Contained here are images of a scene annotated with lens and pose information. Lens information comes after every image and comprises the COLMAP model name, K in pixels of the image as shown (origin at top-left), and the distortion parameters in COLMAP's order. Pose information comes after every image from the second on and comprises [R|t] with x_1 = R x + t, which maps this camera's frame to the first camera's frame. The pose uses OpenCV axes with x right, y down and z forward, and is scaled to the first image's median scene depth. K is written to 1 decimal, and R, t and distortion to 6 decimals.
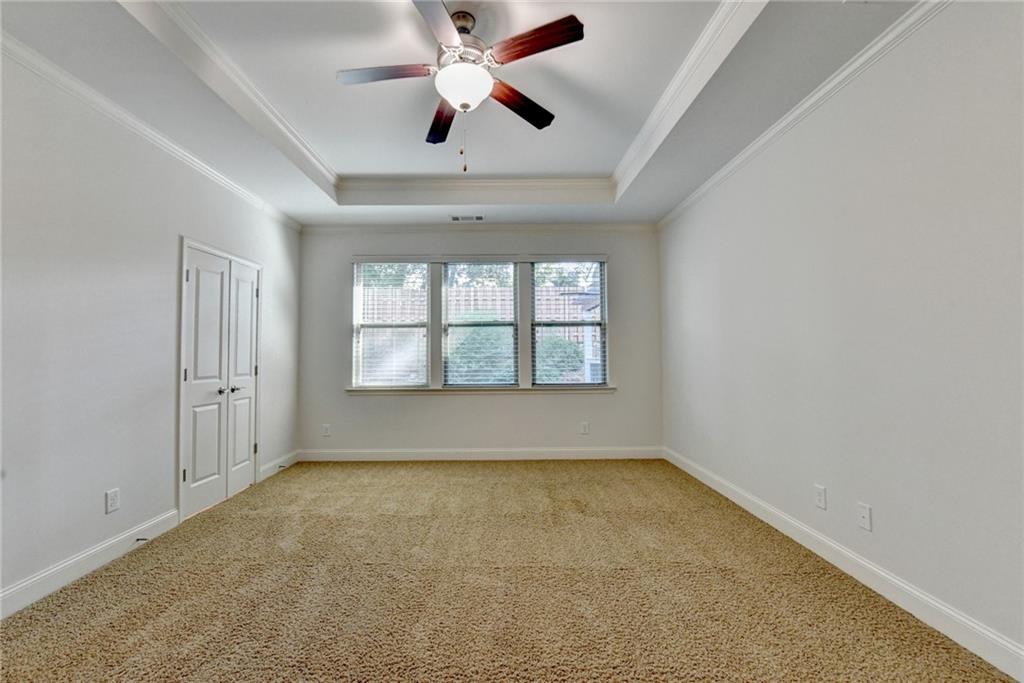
lens RADIAL K [[432.0, 0, 514.4], [0, 432.0, 339.3], [0, 0, 1]] dist [-0.017323, -0.001026]
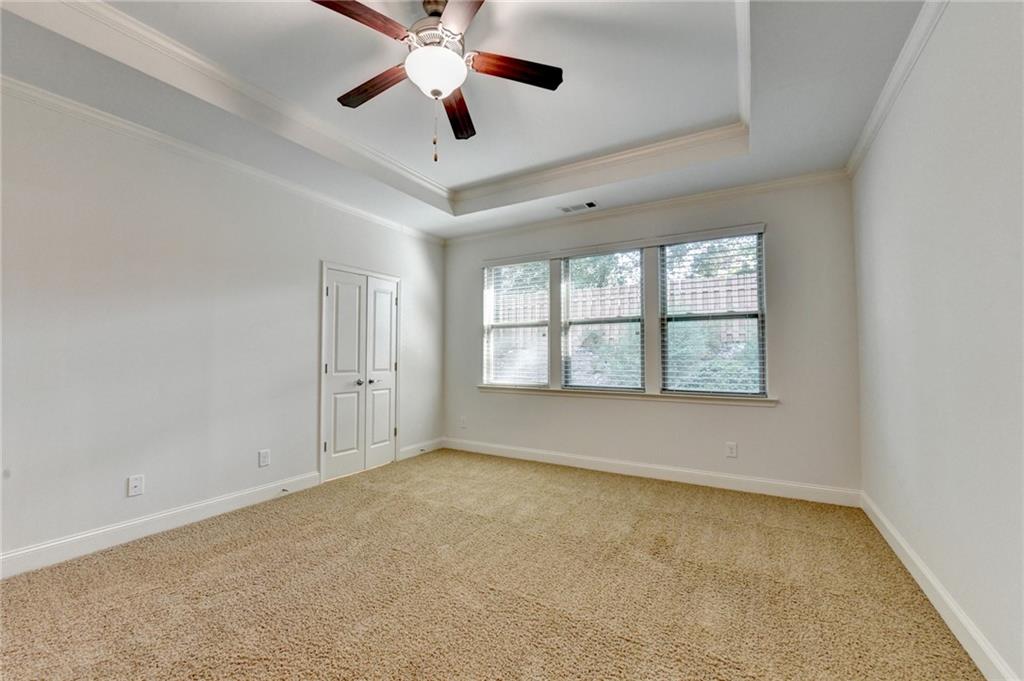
lens RADIAL K [[431.4, 0, 509.6], [0, 431.4, 339.3], [0, 0, 1]] dist [-0.013250, -0.000974]
pose [[0.842420, -0.012451, -0.538678, 0.289704], [0.012551, 0.999915, -0.003485, 0.005108], [0.538675, -0.003825, 0.842505, 0.154077]]
